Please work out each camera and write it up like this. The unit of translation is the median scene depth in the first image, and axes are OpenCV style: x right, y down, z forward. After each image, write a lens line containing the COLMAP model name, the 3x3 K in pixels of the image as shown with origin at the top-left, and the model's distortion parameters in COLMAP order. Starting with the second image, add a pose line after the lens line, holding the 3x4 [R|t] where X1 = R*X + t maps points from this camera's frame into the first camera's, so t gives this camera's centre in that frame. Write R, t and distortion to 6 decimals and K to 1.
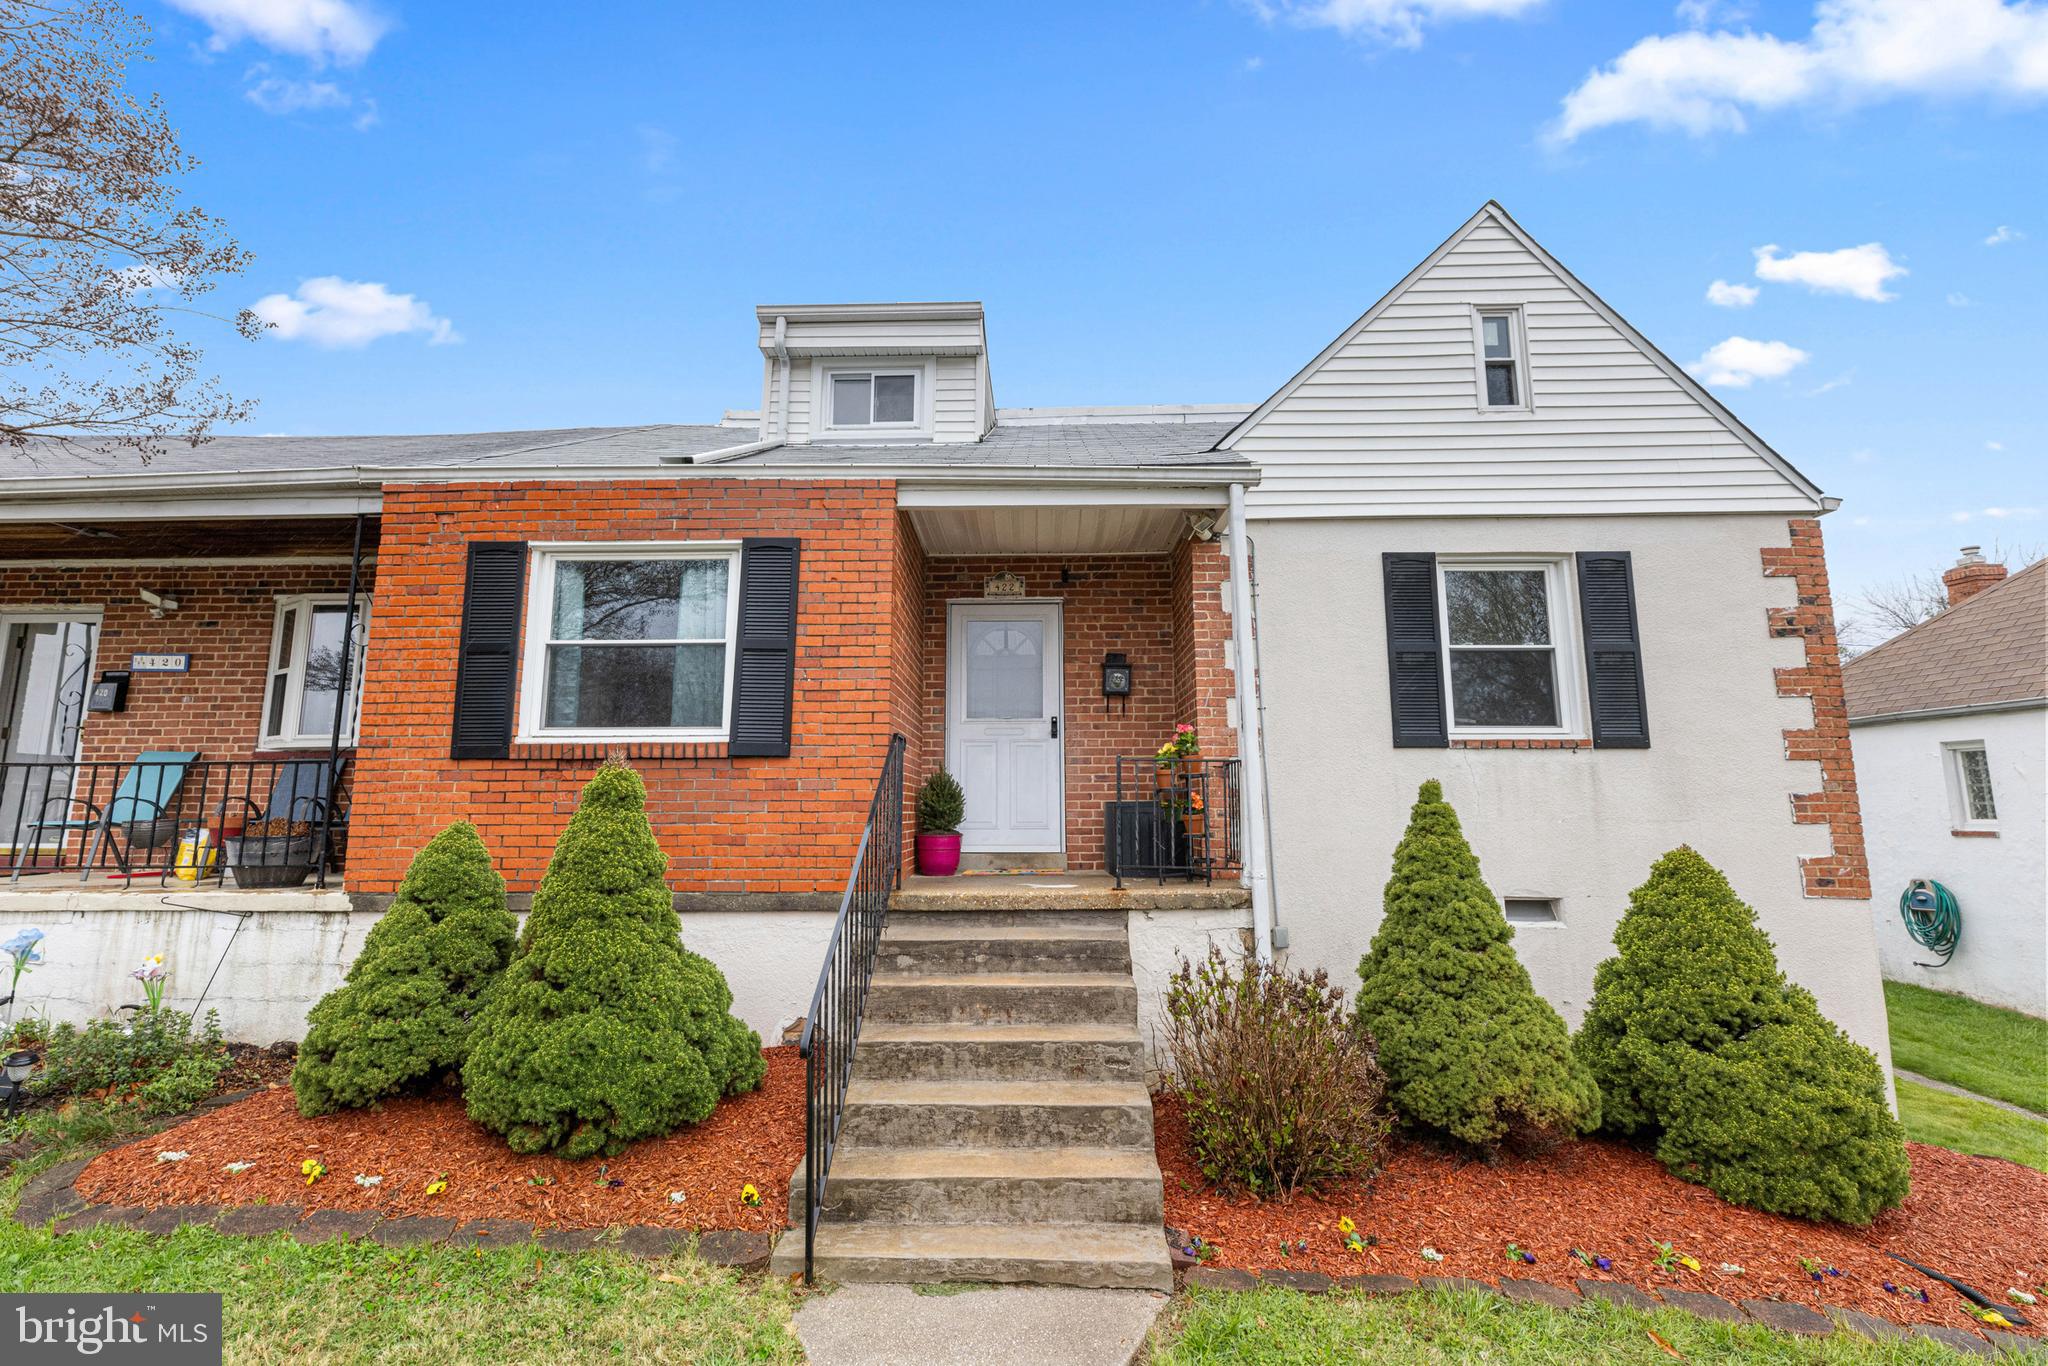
lens RADIAL K [[904.5, 0, 1009.8], [0, 904.5, 685.7], [0, 0, 1]] dist [0.004532, -0.001074]
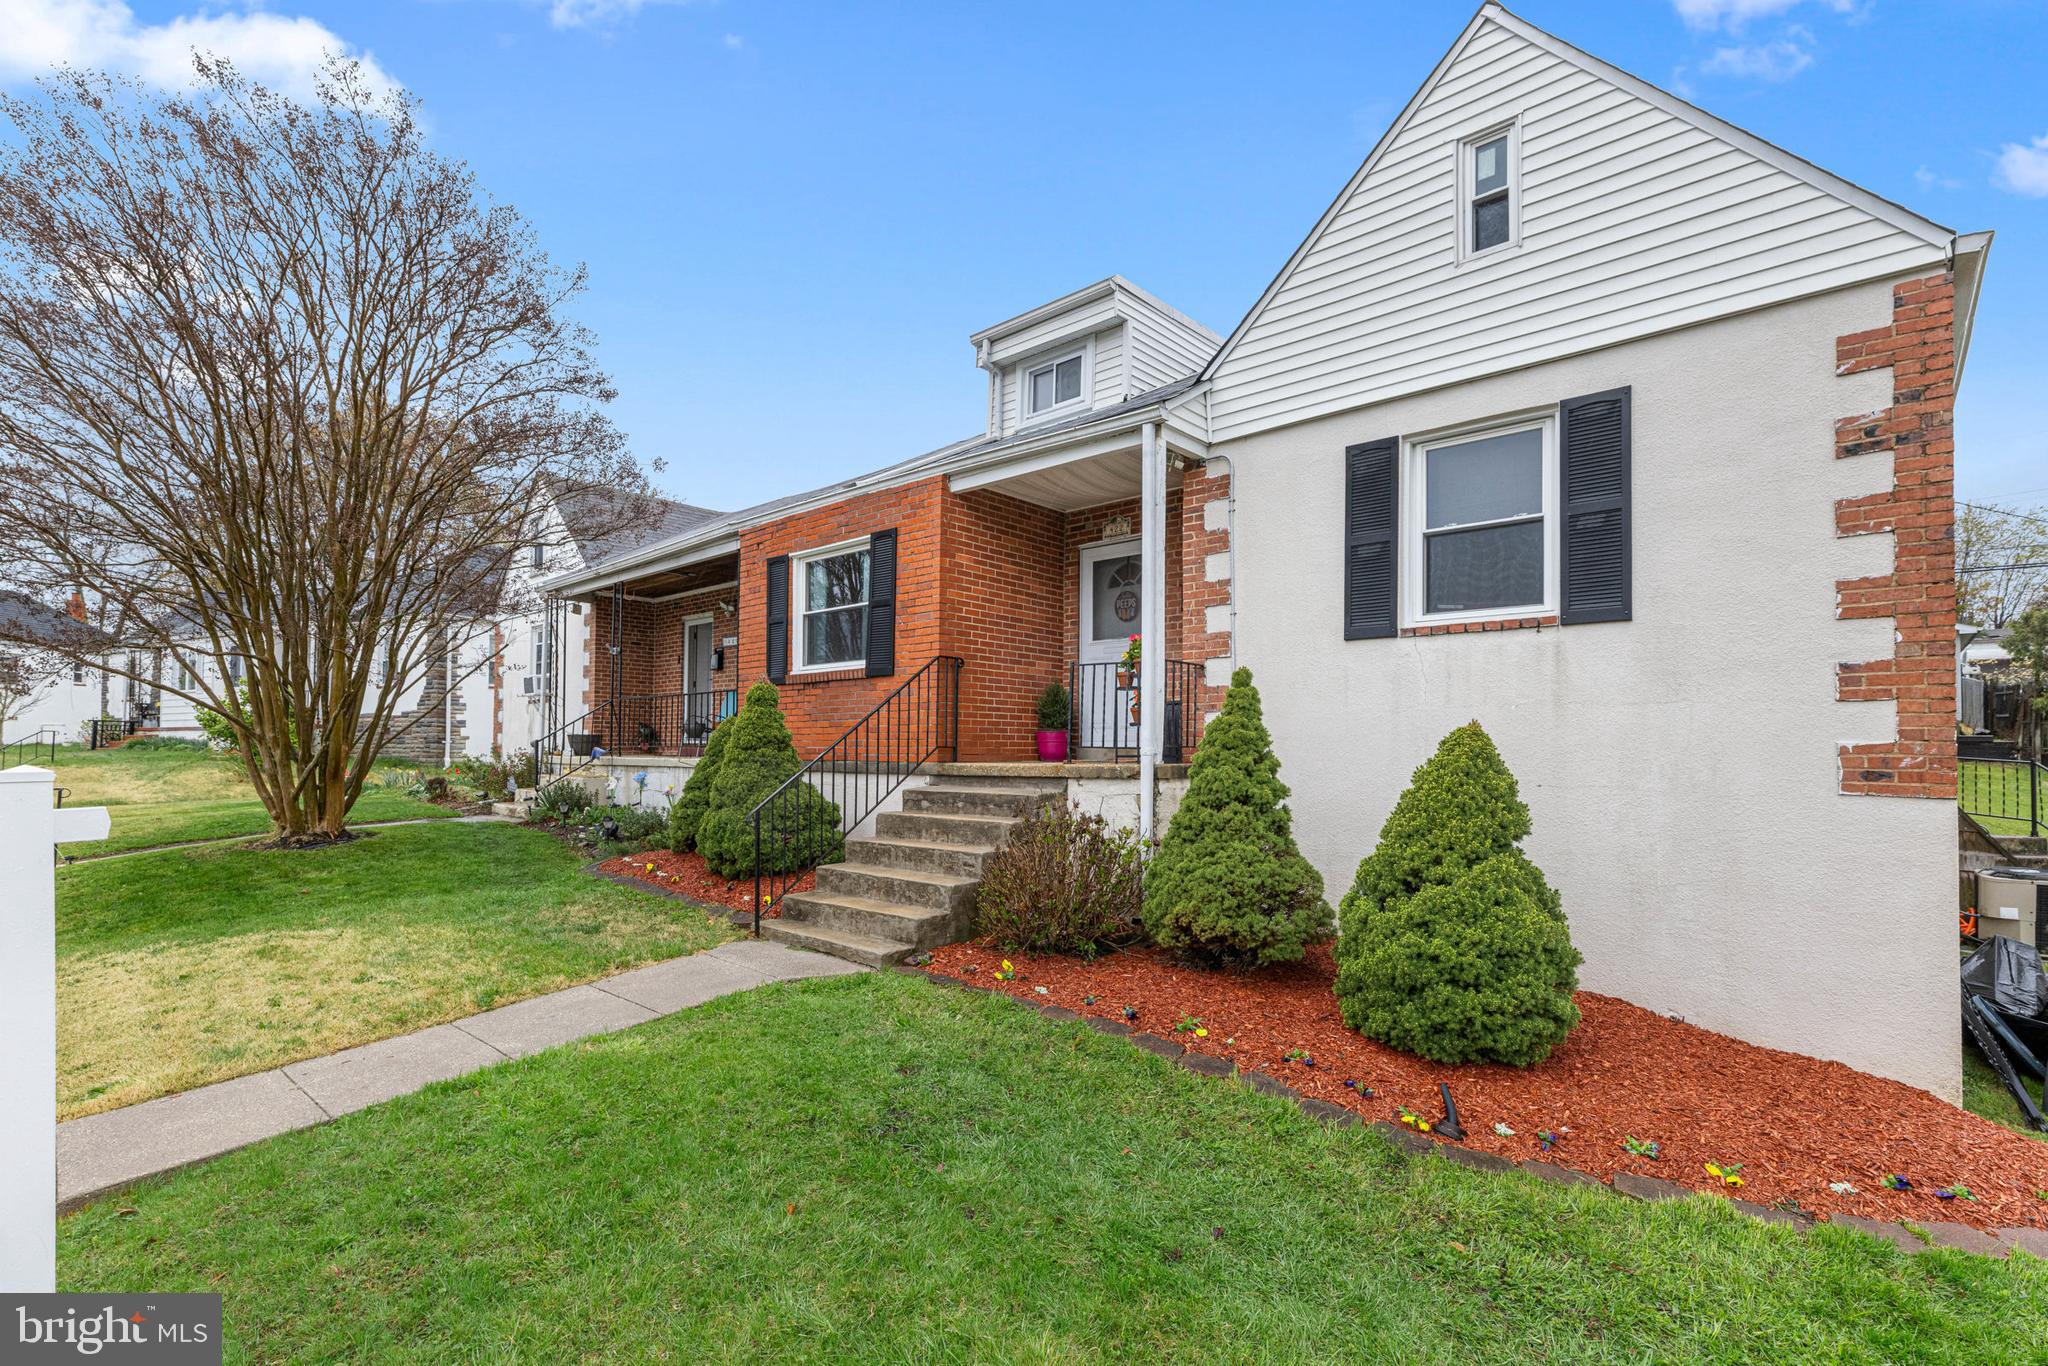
lens RADIAL K [[904.5, 0, 1006.6], [0, 904.5, 744.4], [0, 0, 1]] dist [0.004532, -0.001074]
pose [[0.764778, 0.002424, -0.644289, 0.796572], [0.083427, 0.991202, 0.102758, 0.047567], [0.638870, -0.132338, 0.757847, -0.050118]]
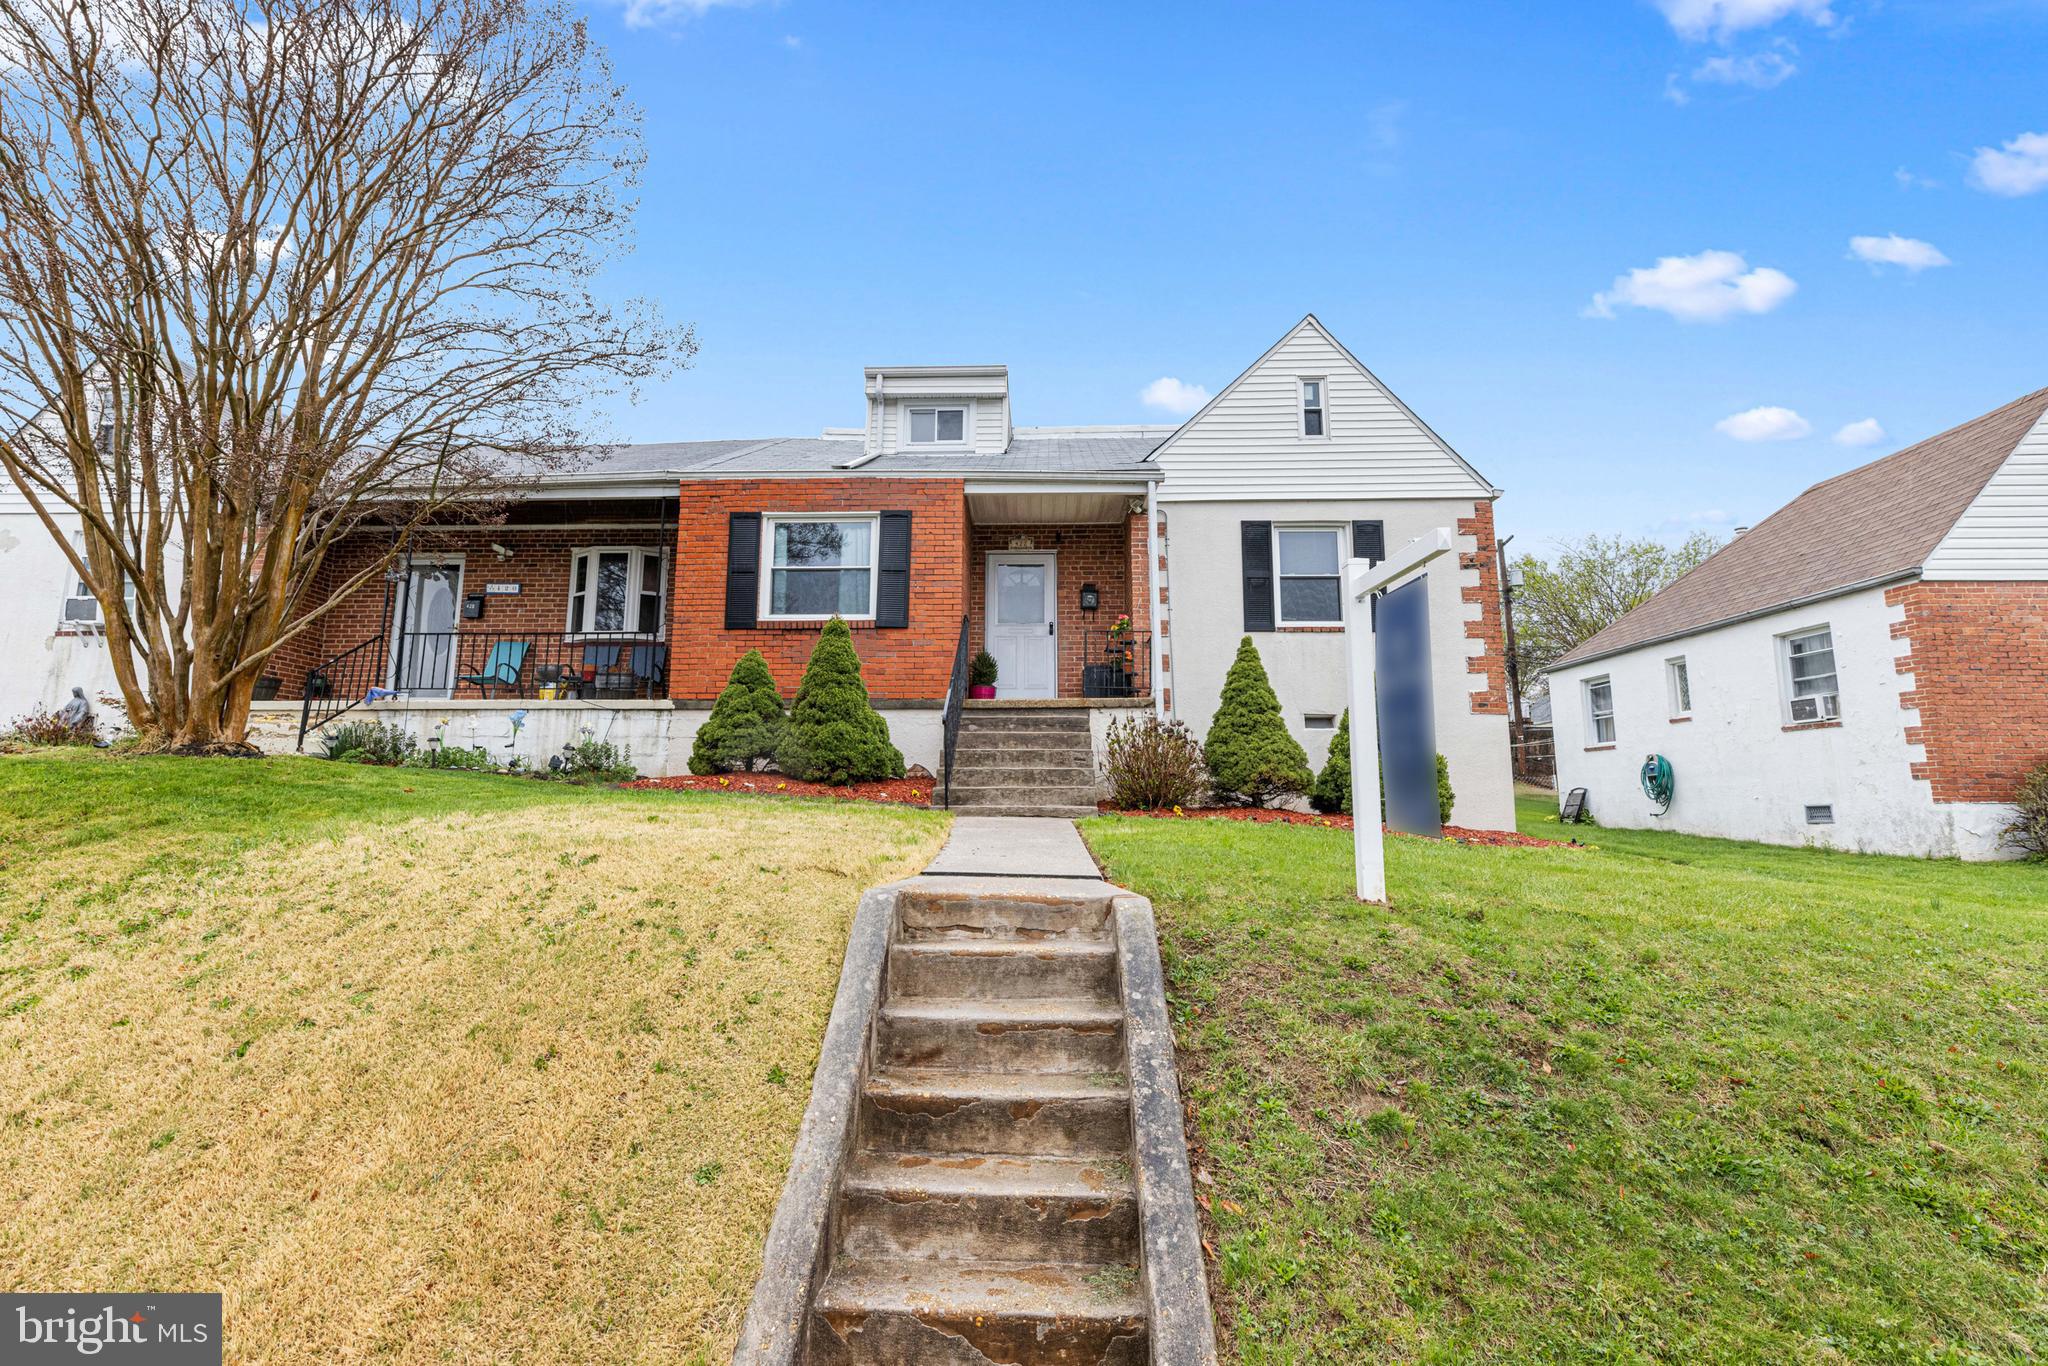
lens RADIAL K [[904.5, 0, 994.7], [0, 904.5, 680.2], [0, 0, 1]] dist [0.004532, -0.001074]
pose [[0.999850, 0.005424, -0.016462, -0.030406], [-0.005379, 0.999982, 0.002804, 0.160826], [0.016477, -0.002715, 0.999861, -0.762675]]
